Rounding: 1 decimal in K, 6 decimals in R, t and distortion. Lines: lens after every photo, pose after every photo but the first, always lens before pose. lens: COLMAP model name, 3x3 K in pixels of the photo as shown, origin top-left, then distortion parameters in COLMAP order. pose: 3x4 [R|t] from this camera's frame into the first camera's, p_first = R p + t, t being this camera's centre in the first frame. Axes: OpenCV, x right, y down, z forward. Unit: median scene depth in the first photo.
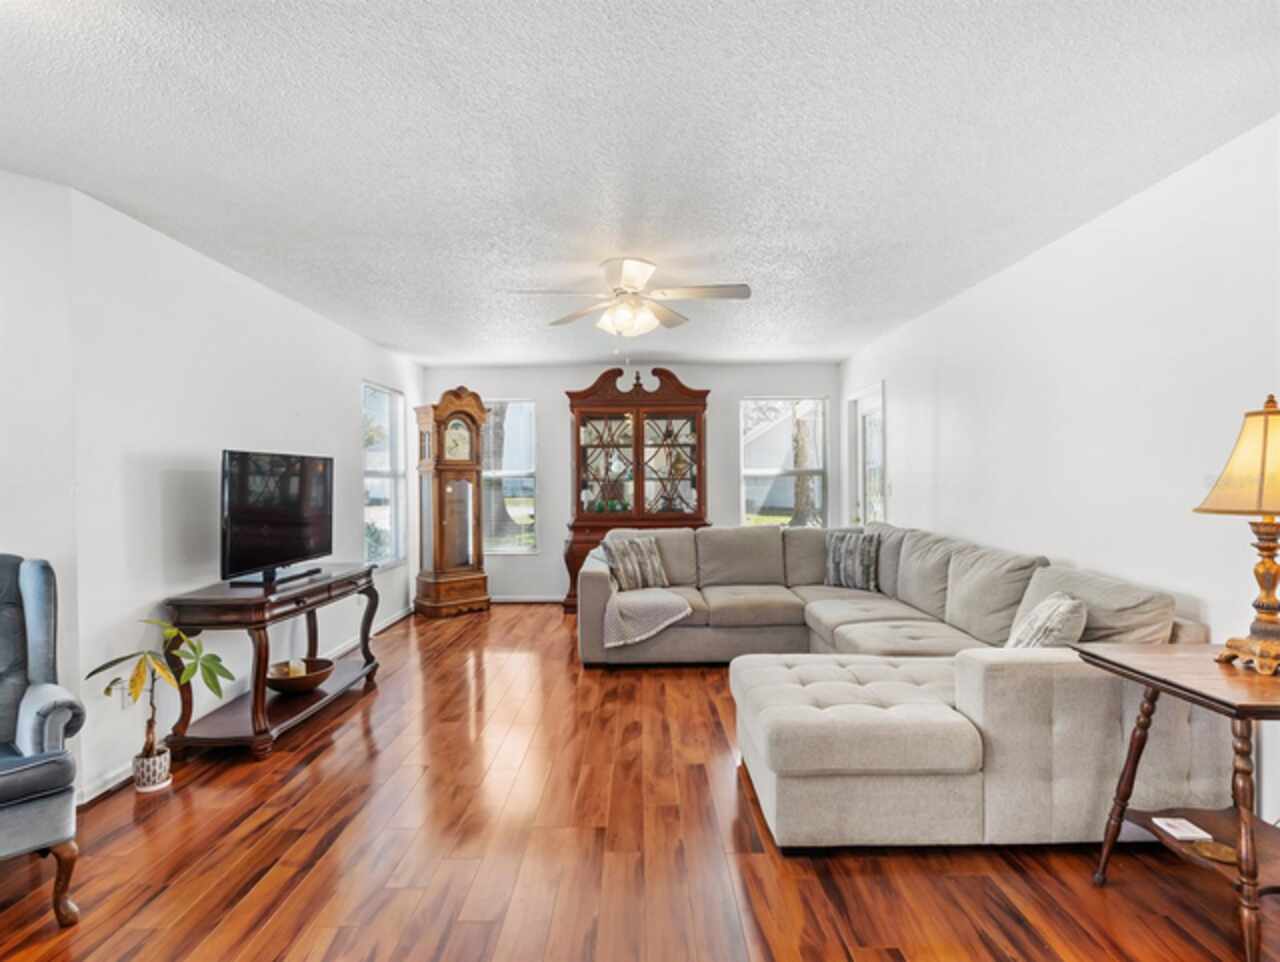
lens RADIAL K [[657.2, 0, 633.3], [0, 657.2, 484.0], [0, 0, 1]] dist [0.003245, 0.000408]
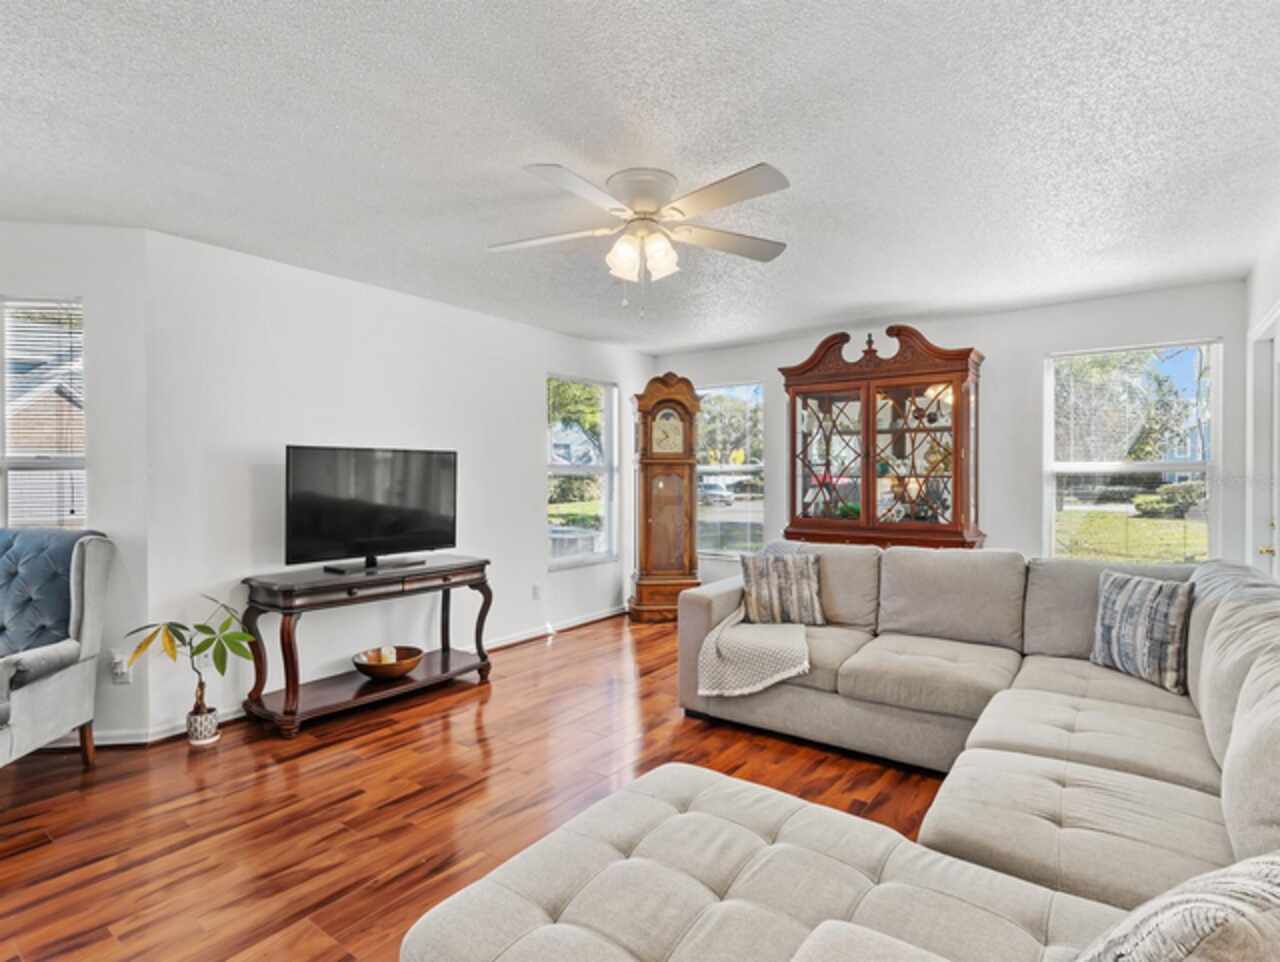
lens RADIAL K [[657.2, 0, 639.3], [0, 657.2, 476.8], [0, 0, 1]] dist [0.003245, 0.000408]
pose [[0.806333, 0.010533, -0.591368, 0.316480], [-0.012388, 0.999923, 0.000918, -0.004562], [0.591332, 0.006586, 0.806401, 0.302675]]
